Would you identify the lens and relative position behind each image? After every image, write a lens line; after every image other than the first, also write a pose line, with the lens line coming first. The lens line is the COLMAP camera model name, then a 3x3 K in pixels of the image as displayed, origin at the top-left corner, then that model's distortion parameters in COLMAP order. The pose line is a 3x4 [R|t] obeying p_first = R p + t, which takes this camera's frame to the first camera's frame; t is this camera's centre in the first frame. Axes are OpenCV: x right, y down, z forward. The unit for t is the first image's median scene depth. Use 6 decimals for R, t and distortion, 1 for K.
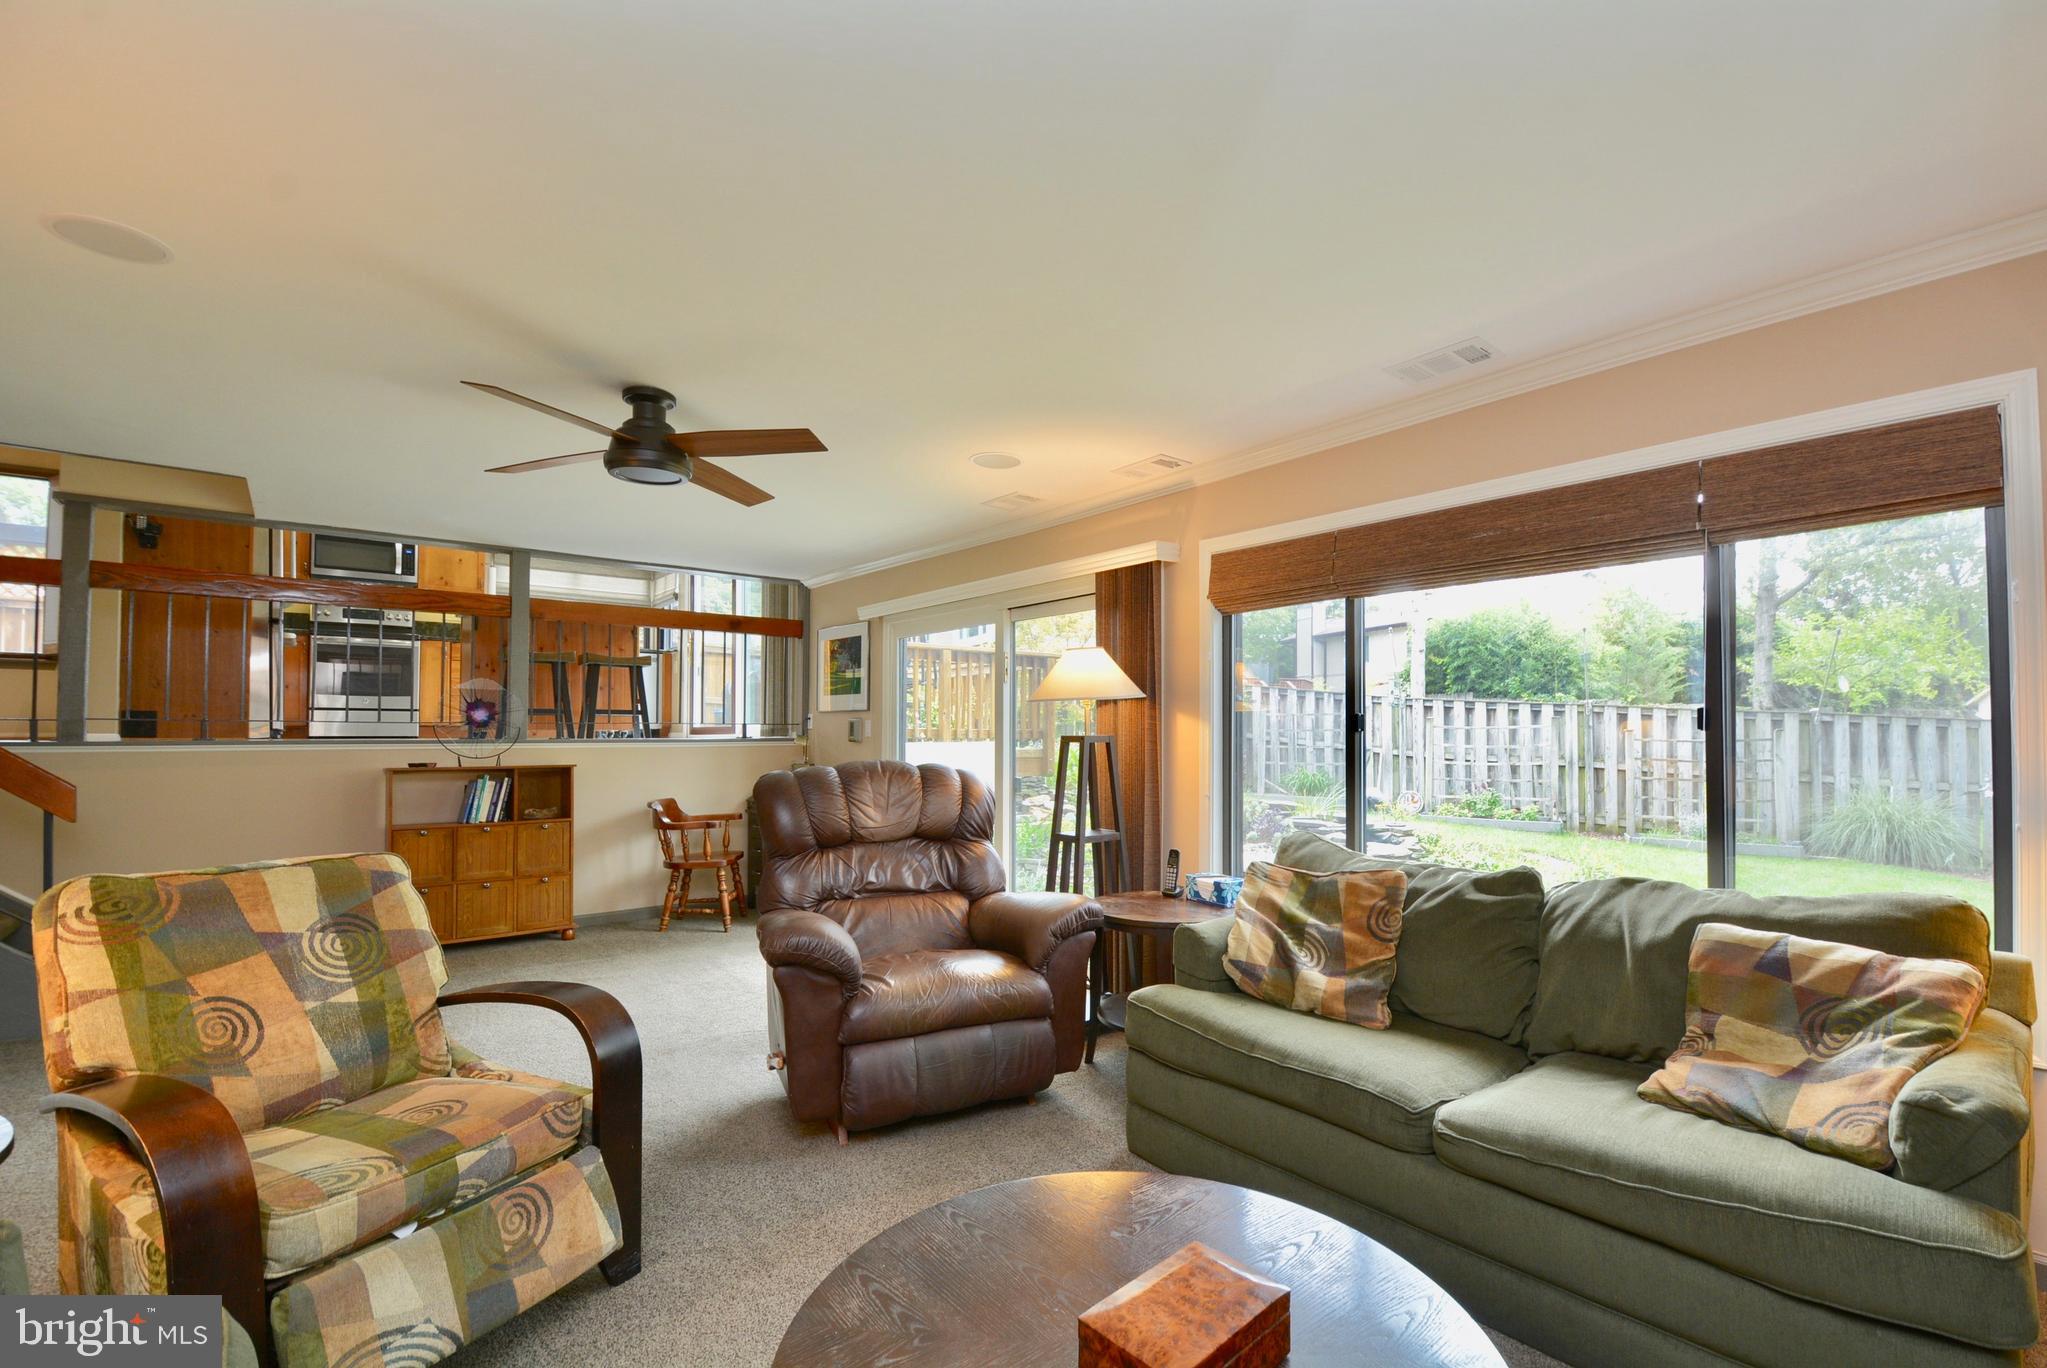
lens RADIAL K [[890.6, 0, 1031.2], [0, 890.6, 695.8], [0, 0, 1]] dist [0.003176, -0.013910]
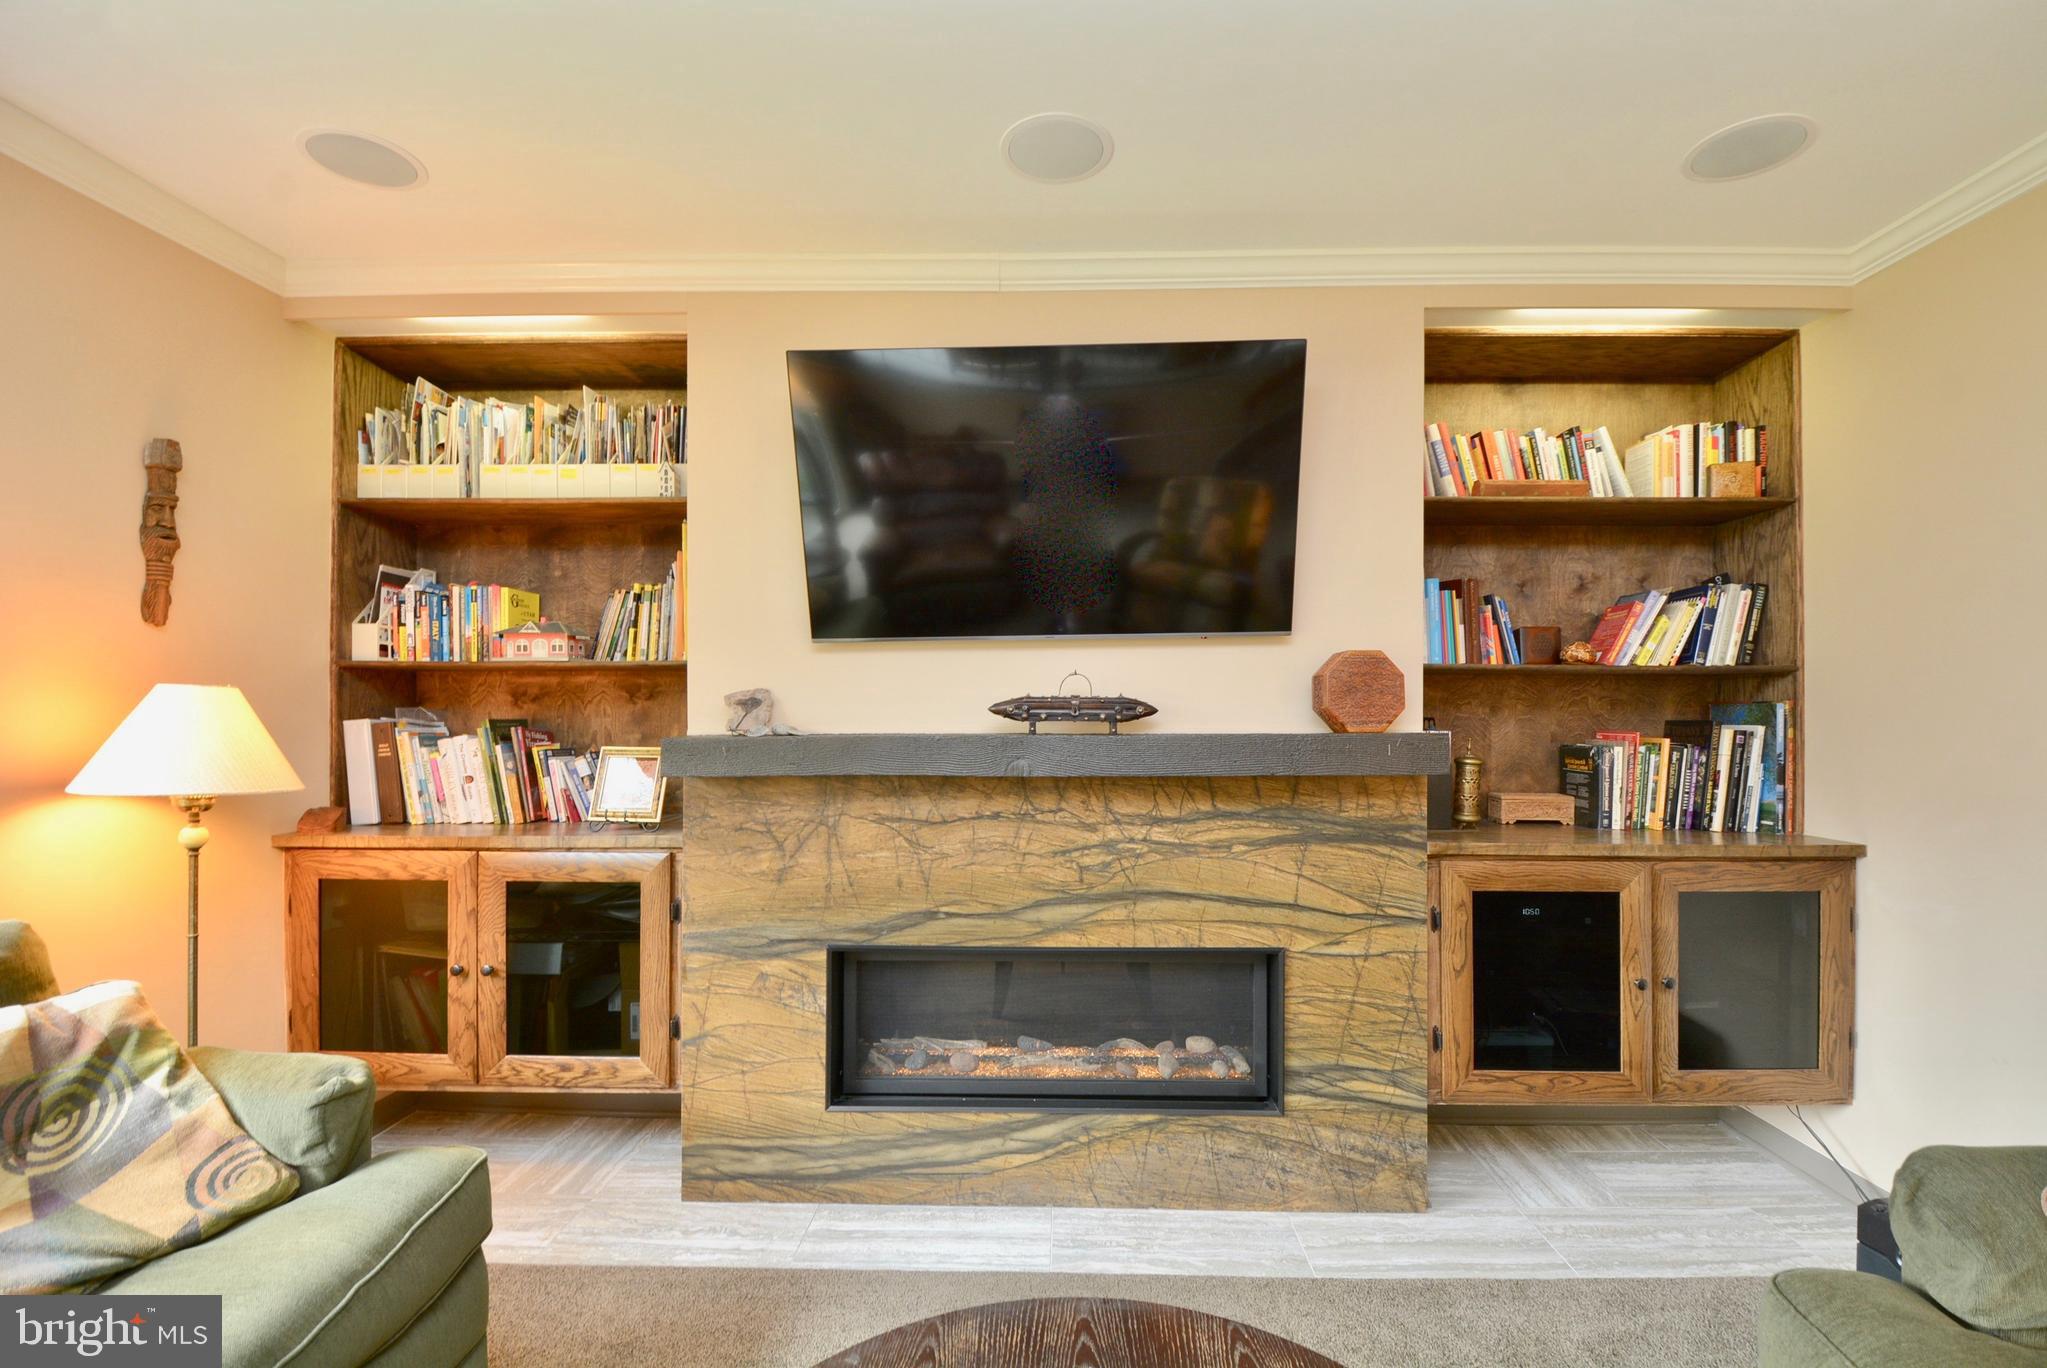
lens RADIAL K [[890.6, 0, 1054.6], [0, 890.6, 715.4], [0, 0, 1]] dist [0.003176, -0.013910]
pose [[-0.768746, -0.004768, 0.639537, -0.026965], [-0.027319, 0.999304, -0.025388, 0.005892], [-0.638971, -0.036988, -0.768341, 0.153032]]
